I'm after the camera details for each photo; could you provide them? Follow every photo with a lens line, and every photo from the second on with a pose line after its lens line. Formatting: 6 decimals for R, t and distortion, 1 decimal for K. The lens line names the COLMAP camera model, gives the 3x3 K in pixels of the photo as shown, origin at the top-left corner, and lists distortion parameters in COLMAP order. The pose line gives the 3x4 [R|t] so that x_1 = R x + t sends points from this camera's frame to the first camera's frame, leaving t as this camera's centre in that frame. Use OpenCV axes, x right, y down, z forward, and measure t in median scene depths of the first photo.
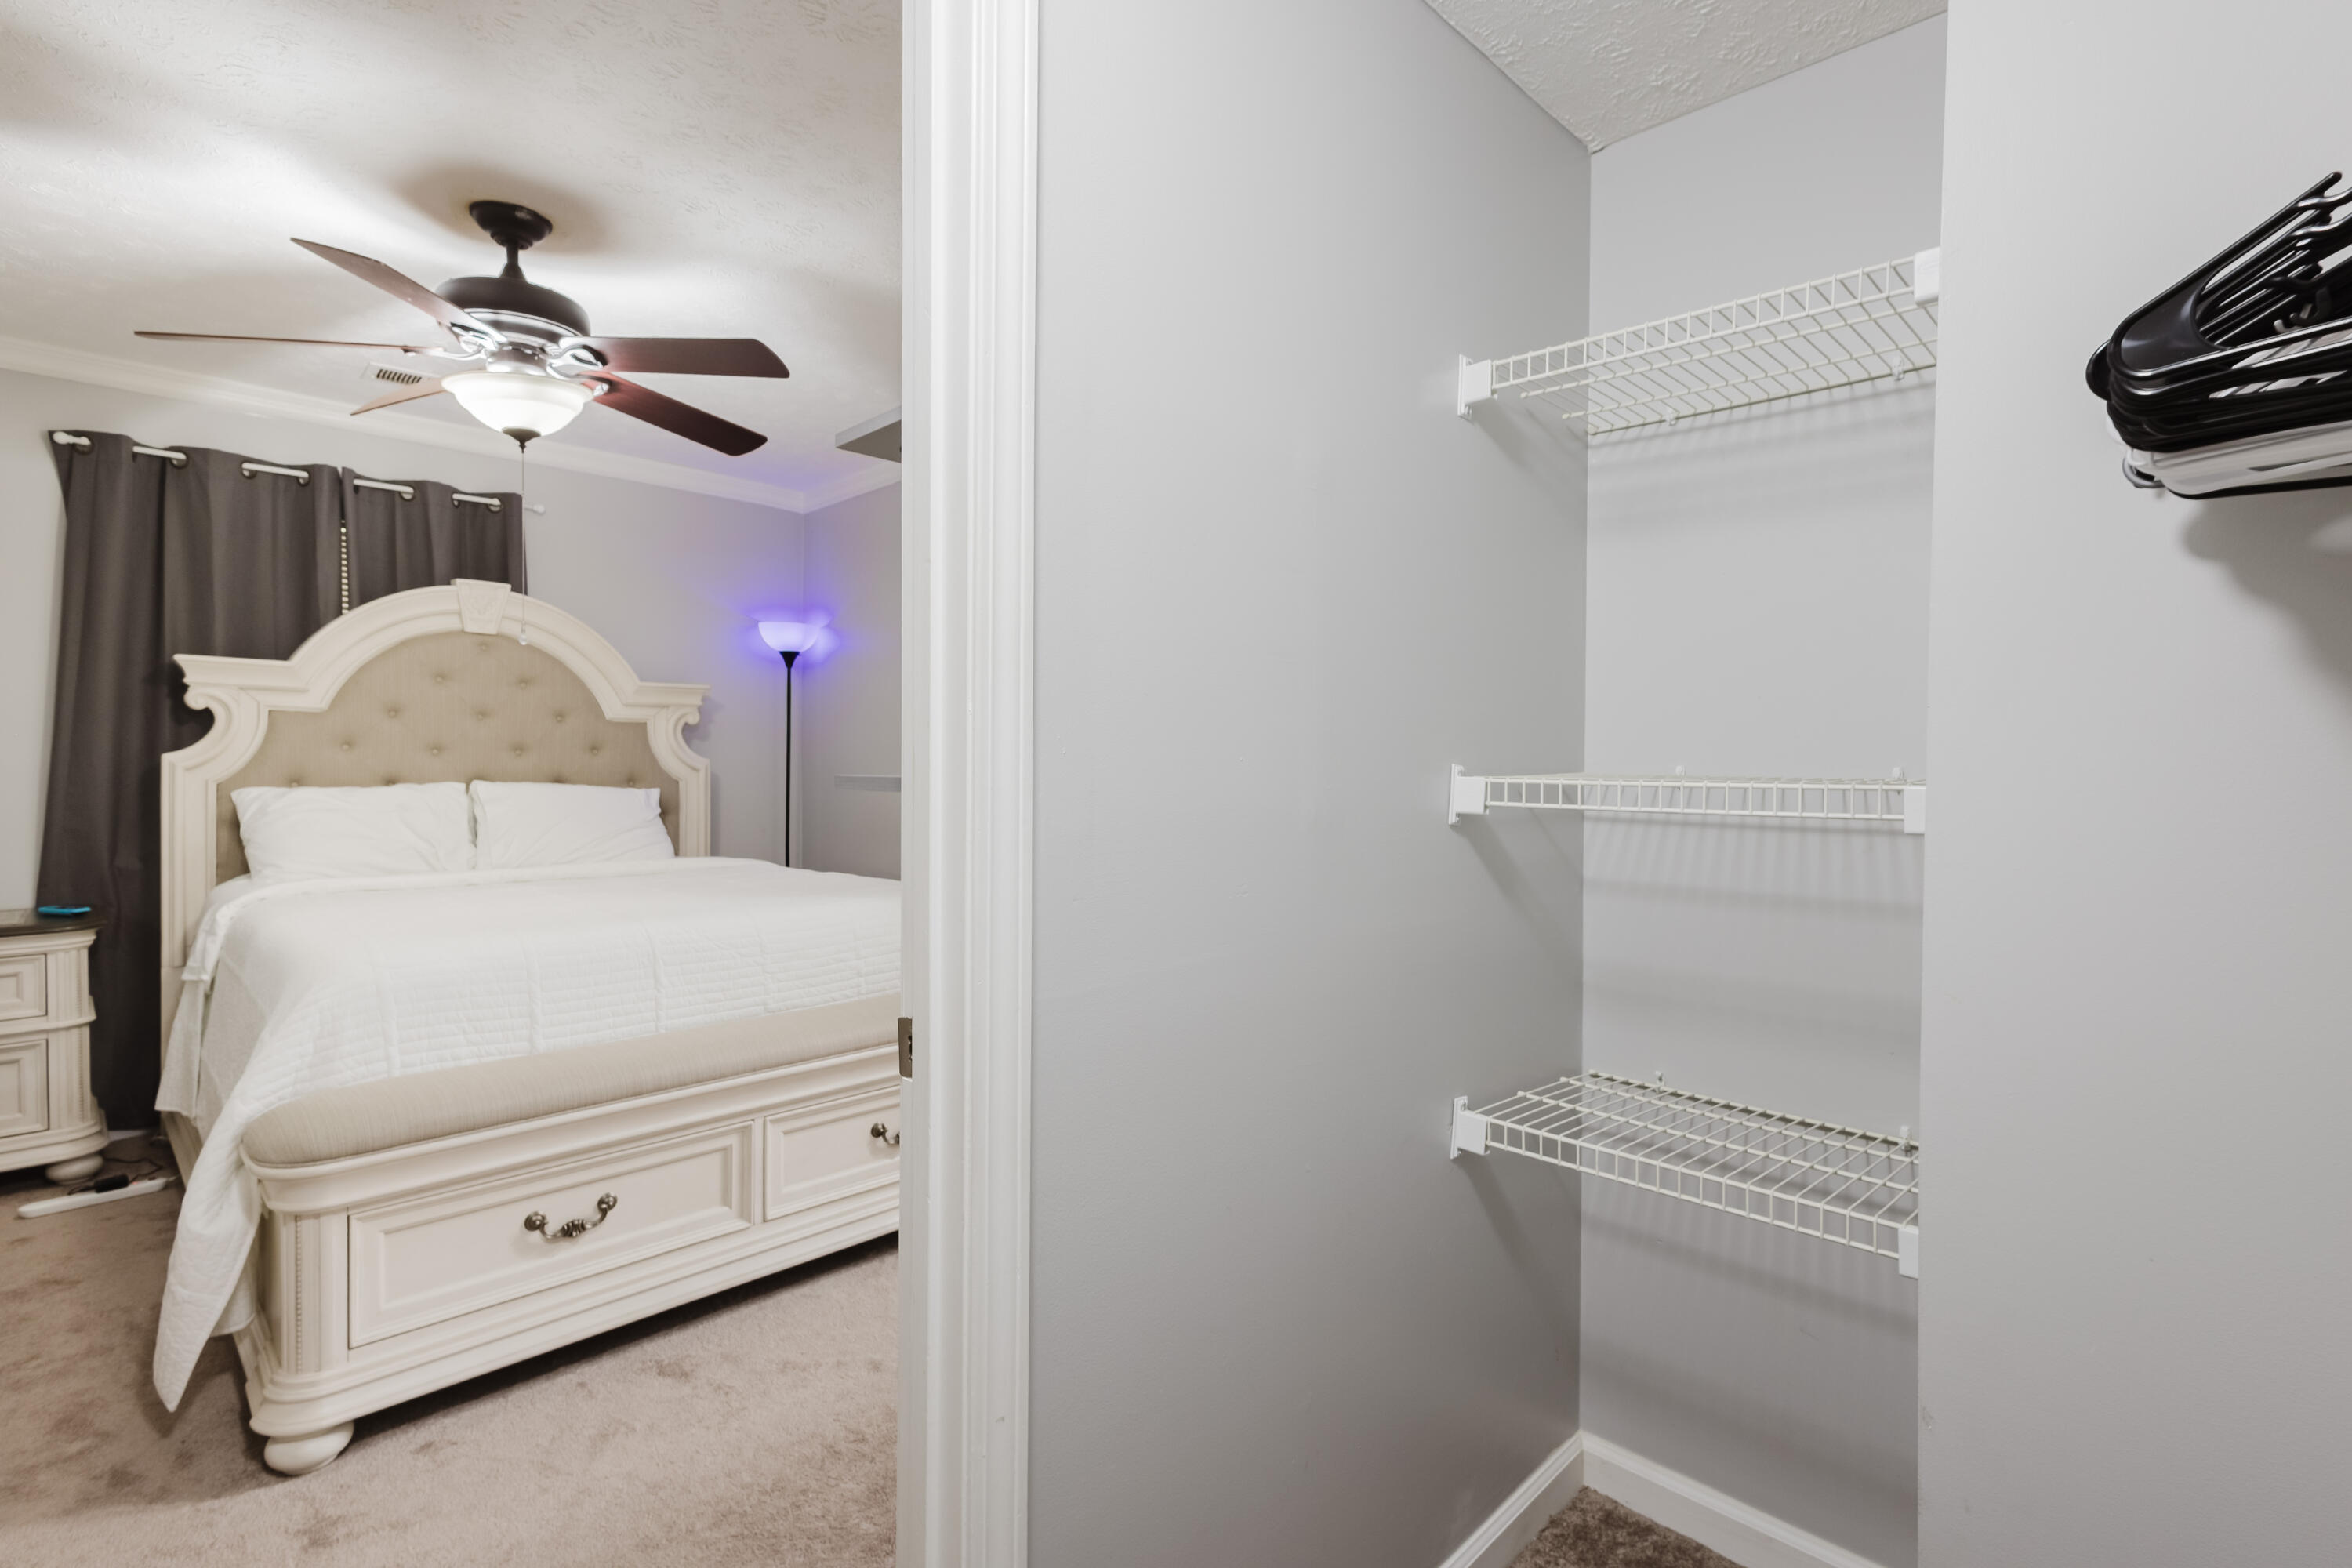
lens RADIAL K [[1085.9, 0, 1176.2], [0, 1085.9, 776.3], [0, 0, 1]] dist [0.007835, -0.003199]
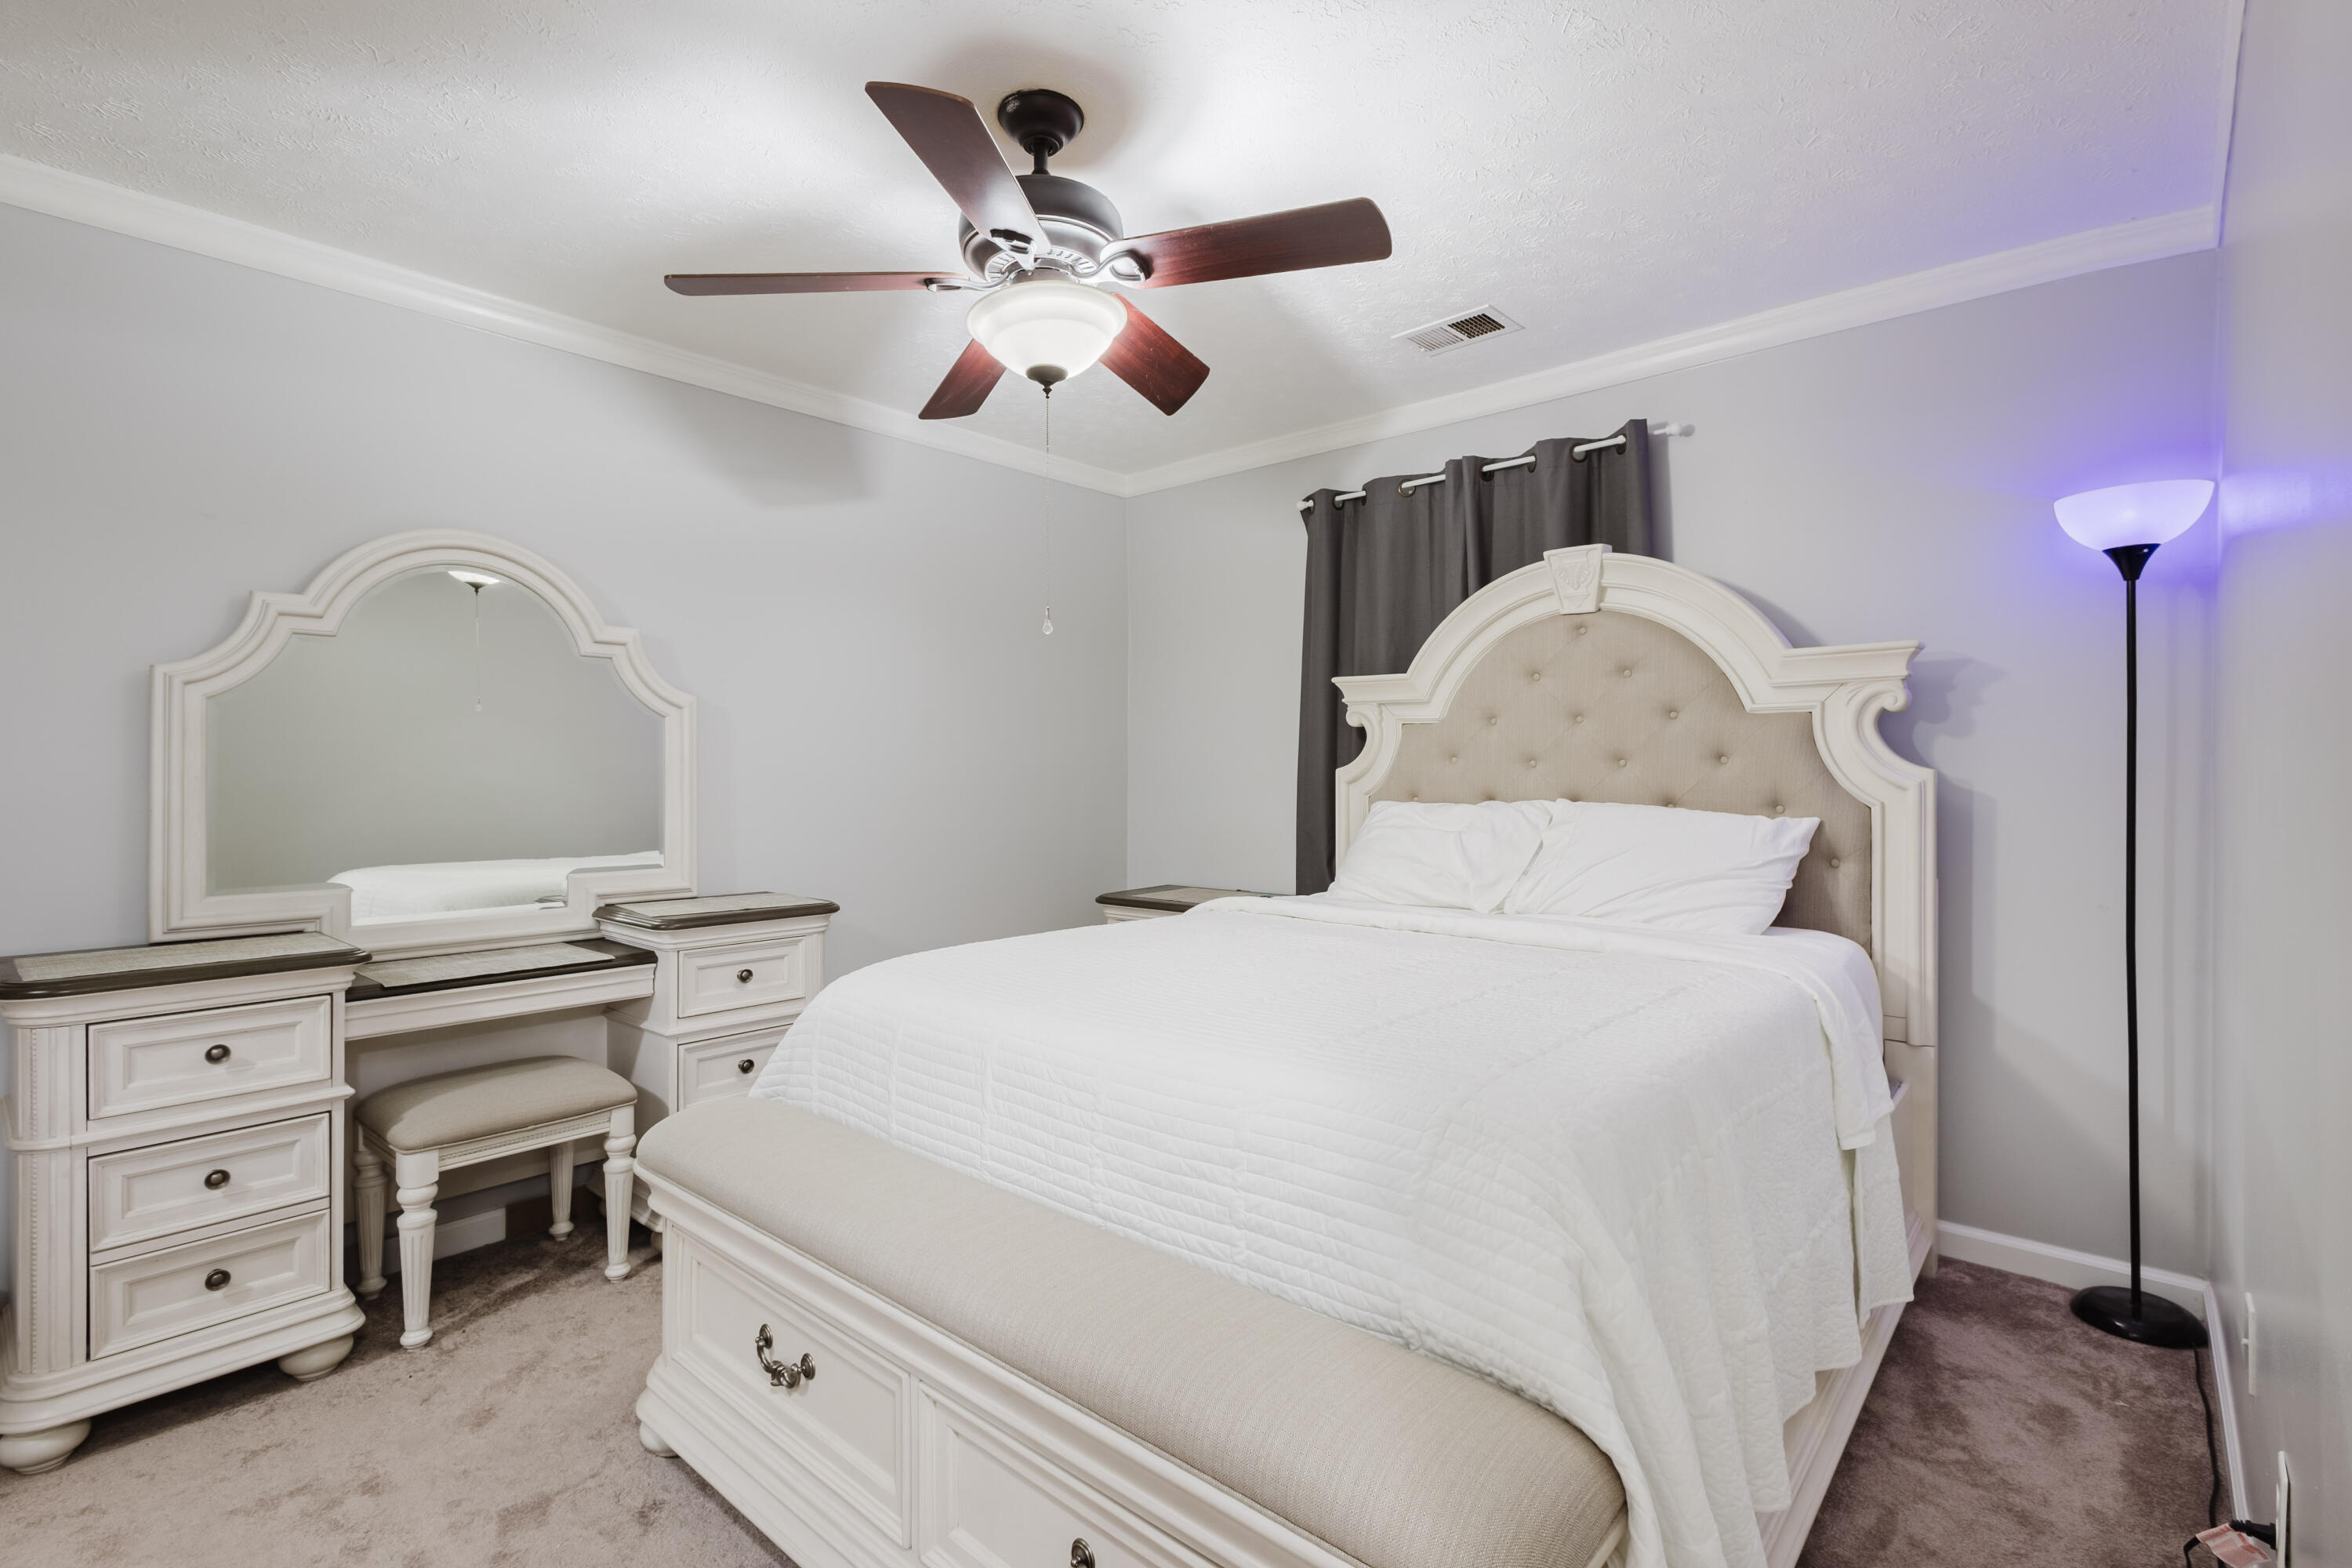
lens RADIAL K [[1085.9, 0, 1178.1], [0, 1085.9, 779.2], [0, 0, 1]] dist [0.007835, -0.003199]
pose [[0.053638, 0.001843, -0.998559, 0.135374], [-0.009737, 0.999952, 0.001322, -0.009314], [0.998513, 0.009652, 0.053653, 0.684972]]
